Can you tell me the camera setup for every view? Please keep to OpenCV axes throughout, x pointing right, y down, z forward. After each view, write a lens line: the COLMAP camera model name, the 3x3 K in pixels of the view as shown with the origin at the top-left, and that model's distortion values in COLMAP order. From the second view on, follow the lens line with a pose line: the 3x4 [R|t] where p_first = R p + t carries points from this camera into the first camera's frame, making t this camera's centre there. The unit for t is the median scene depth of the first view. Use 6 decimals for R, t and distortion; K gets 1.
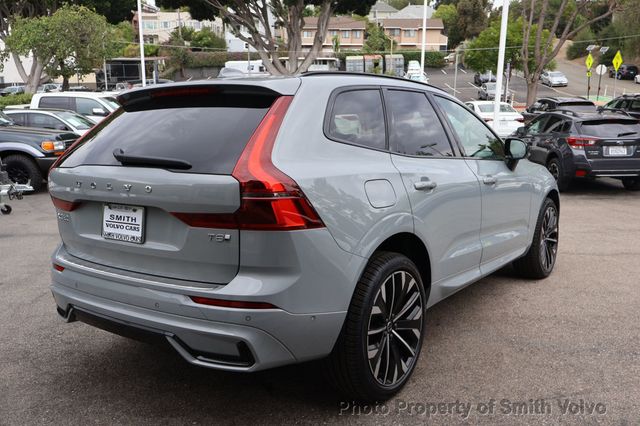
lens RADIAL K [[579.7, 0, 320.0], [0, 579.7, 213.0], [0, 0, 1]] dist [0.001901, 0.002049]
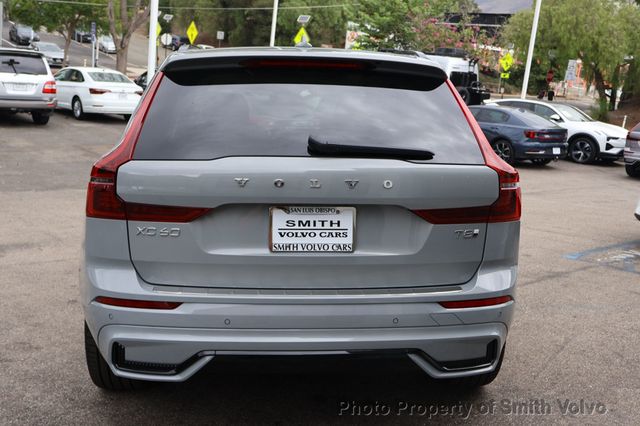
lens RADIAL K [[695.6, 0, 320.0], [0, 695.6, 213.0], [0, 0, 1]] dist [-0.001360, 0.000505]
pose [[0.749498, -0.067681, 0.658538, -0.973710], [0.056503, 0.997670, 0.038228, -0.041009], [-0.659591, 0.008558, 0.751576, 0.295032]]
